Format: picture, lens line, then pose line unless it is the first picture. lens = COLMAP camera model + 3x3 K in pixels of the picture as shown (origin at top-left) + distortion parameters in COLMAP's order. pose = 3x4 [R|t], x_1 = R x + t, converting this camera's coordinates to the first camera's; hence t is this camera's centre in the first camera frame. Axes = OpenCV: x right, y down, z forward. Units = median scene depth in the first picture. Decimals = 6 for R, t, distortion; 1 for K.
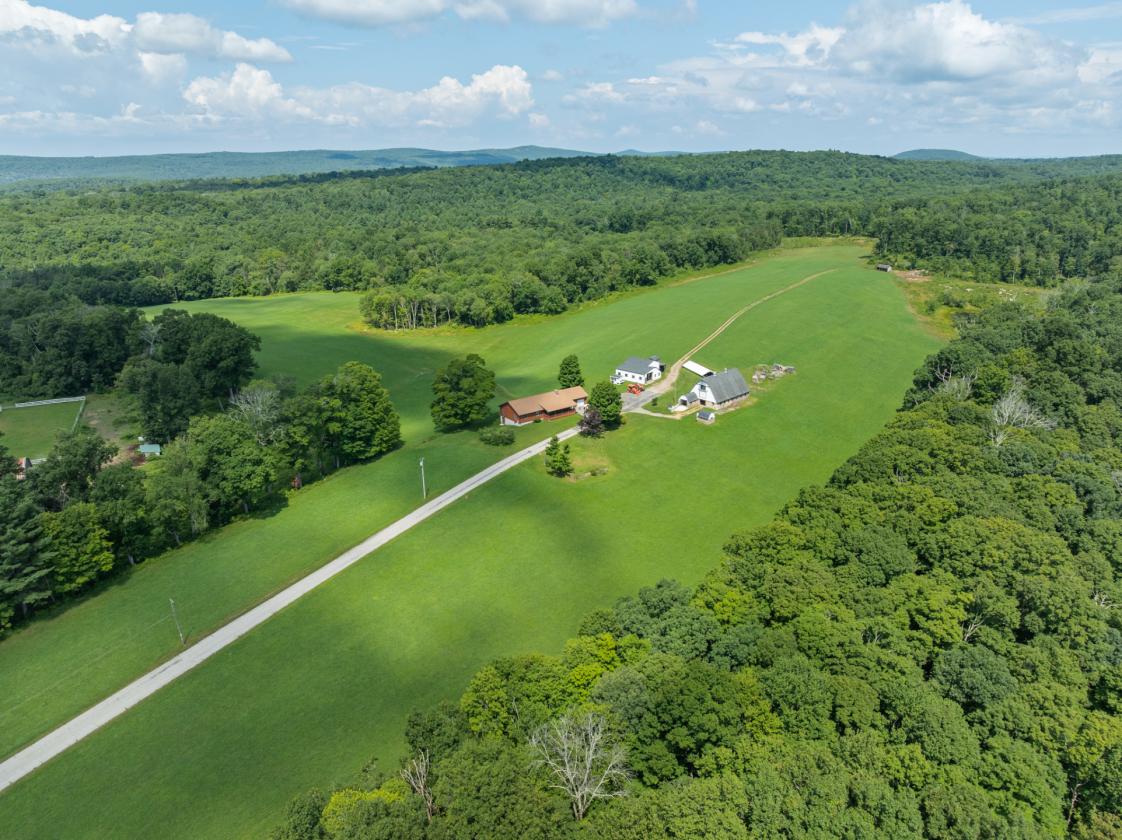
lens RADIAL K [[799.3, 0, 561.0], [0, 799.3, 420.0], [0, 0, 1]] dist [-0.034246, -0.005131]
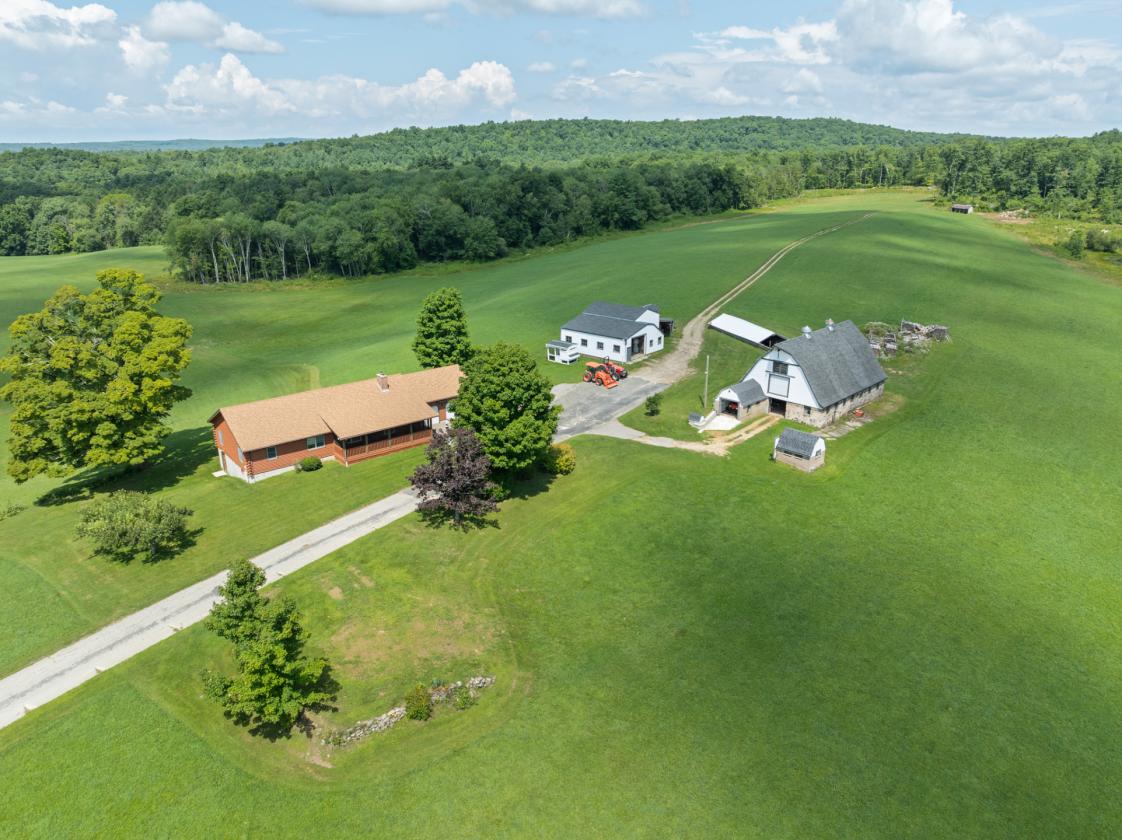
lens RADIAL K [[799.3, 0, 561.0], [0, 799.3, 420.0], [0, 0, 1]] dist [-0.034246, -0.005131]
pose [[0.999760, -0.005441, 0.021233, 0.057757], [0.005305, 0.999965, 0.006449, -0.016419], [-0.021267, -0.006334, 0.999754, 0.549061]]
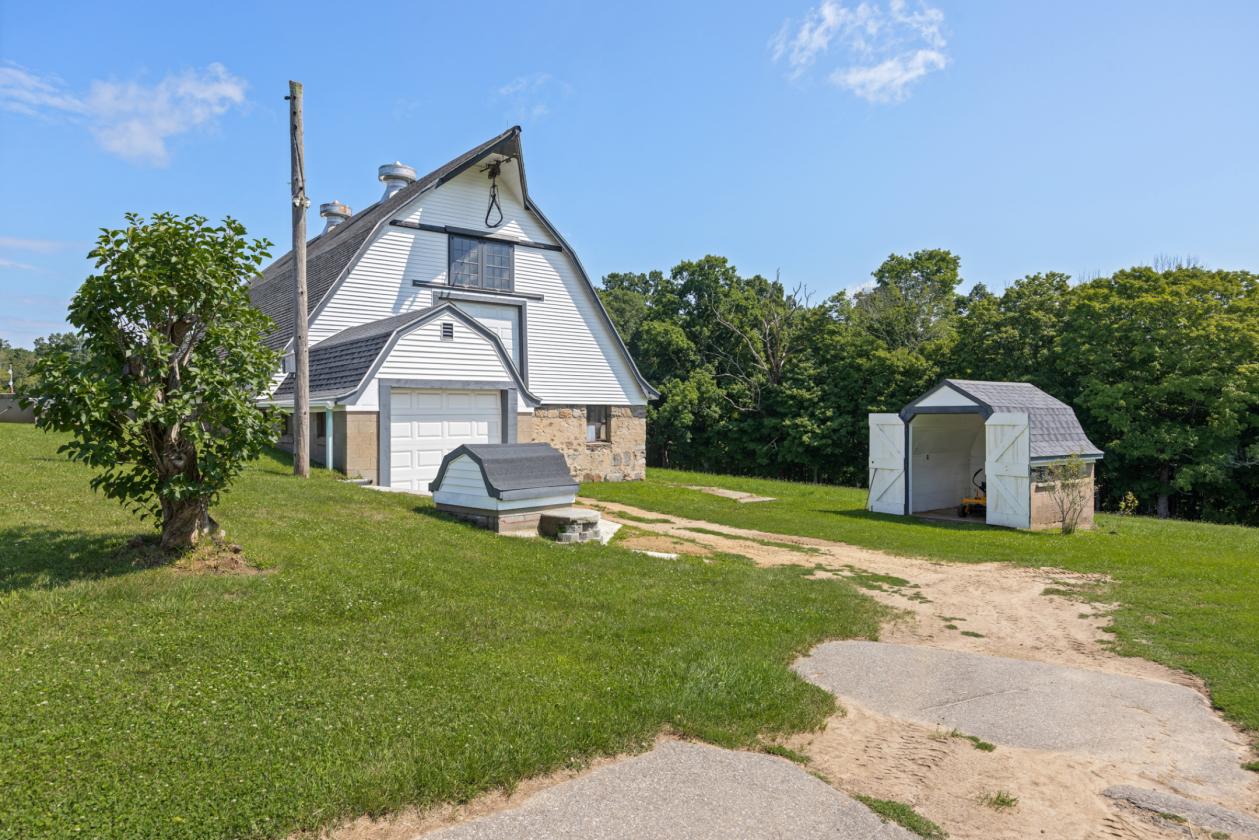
lens RADIAL K [[804.7, 0, 631.3], [0, 804.7, 404.0], [0, 0, 1]] dist [-0.003588, -0.000249]
pose [[0.093258, 0.018121, 0.995477, 0.082213], [0.319935, 0.946263, -0.047197, -0.014633], [-0.942839, 0.322889, 0.082450, 0.867909]]
